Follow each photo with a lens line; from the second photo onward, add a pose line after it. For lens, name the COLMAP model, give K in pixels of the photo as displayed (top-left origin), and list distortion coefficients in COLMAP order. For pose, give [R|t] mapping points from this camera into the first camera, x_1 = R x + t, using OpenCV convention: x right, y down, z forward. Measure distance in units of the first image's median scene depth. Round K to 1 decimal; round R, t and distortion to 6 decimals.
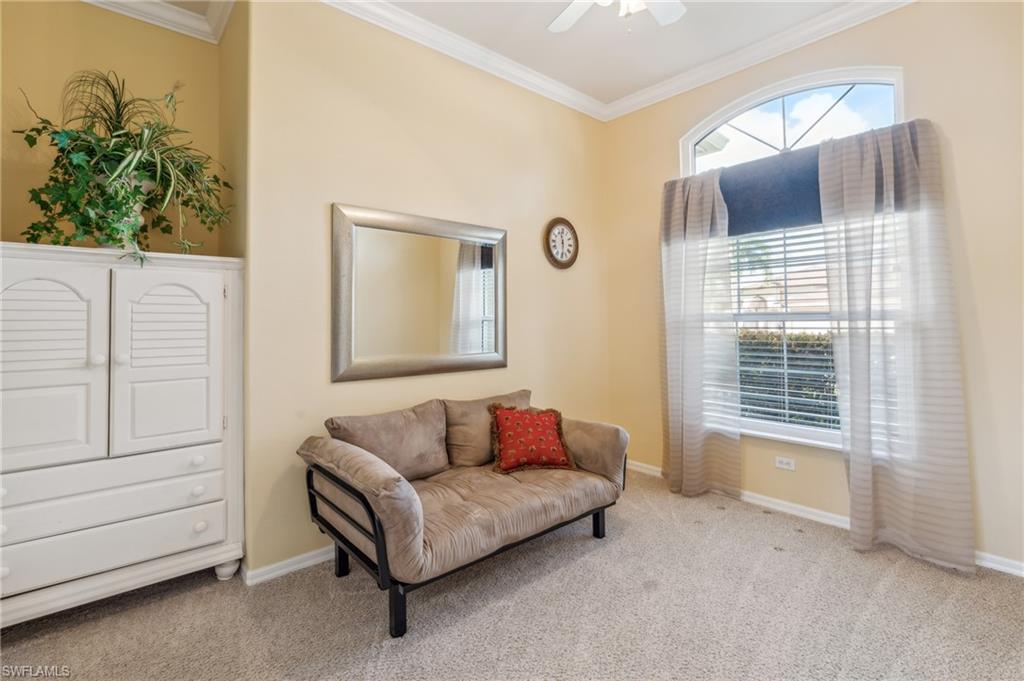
lens RADIAL K [[457.4, 0, 507.3], [0, 457.4, 314.3], [0, 0, 1]] dist [-0.009376, 0.002252]
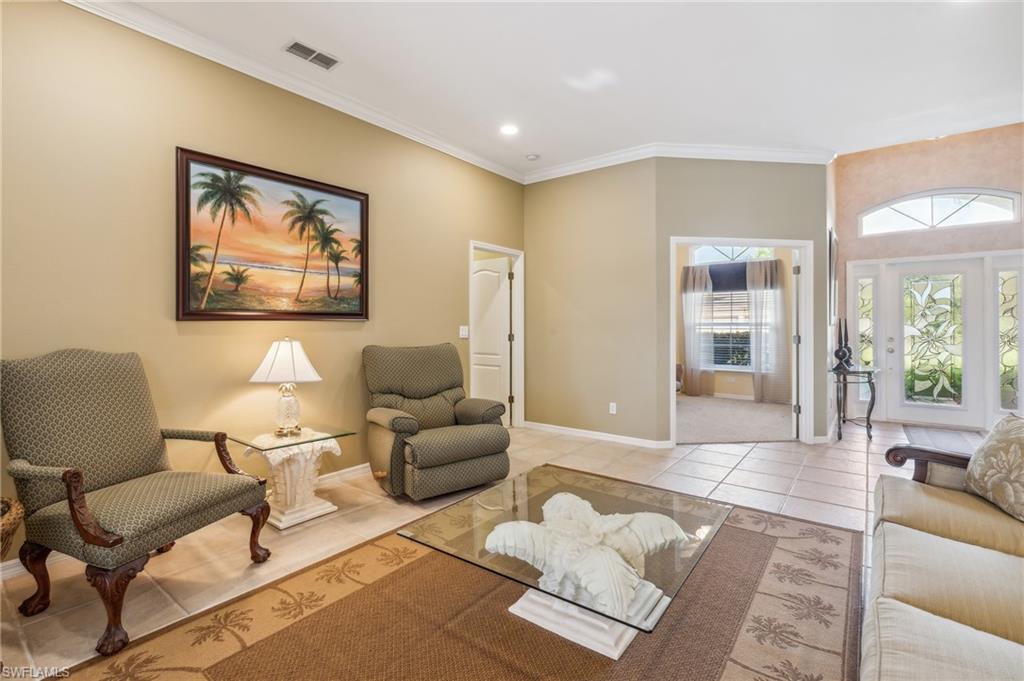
lens RADIAL K [[457.4, 0, 512.5], [0, 457.4, 335.8], [0, 0, 1]] dist [-0.009376, 0.002252]
pose [[0.980779, 0.017722, 0.194315, -1.175527], [-0.020593, 0.999707, 0.012761, 0.063391], [-0.194032, -0.016517, 0.980856, -1.369501]]
